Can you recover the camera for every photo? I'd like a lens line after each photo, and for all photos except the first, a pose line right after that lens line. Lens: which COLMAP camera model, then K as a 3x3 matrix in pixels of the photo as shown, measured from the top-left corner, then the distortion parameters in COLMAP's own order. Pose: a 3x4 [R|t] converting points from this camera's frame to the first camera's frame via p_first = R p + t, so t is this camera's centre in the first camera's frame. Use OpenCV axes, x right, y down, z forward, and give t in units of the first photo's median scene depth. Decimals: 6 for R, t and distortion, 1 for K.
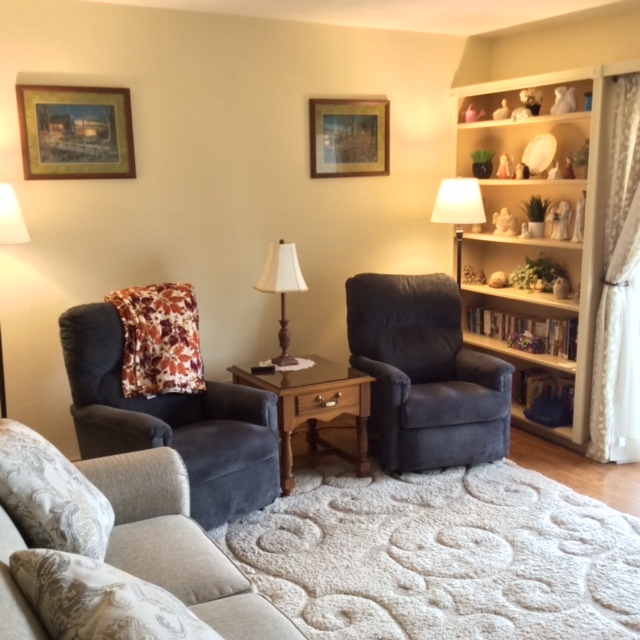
lens RADIAL K [[815.1, 0, 320.0], [0, 815.1, 320.0], [0, 0, 1]] dist [0.218731, -0.464726]
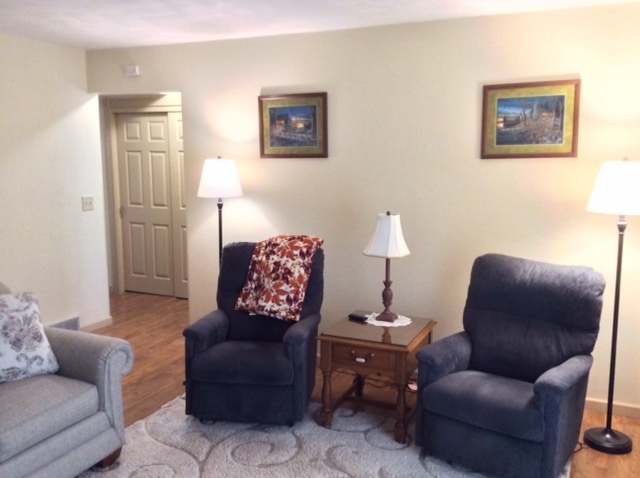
lens RADIAL K [[578.3, 0, 328.7], [0, 578.3, 240.8], [0, 0, 1]] dist [0.164548, -0.287767]
pose [[0.587132, 0.131424, -0.798751, 0.569081], [-0.151693, 0.987116, 0.050913, -0.087510], [0.795151, 0.091272, 0.599504, 0.452649]]
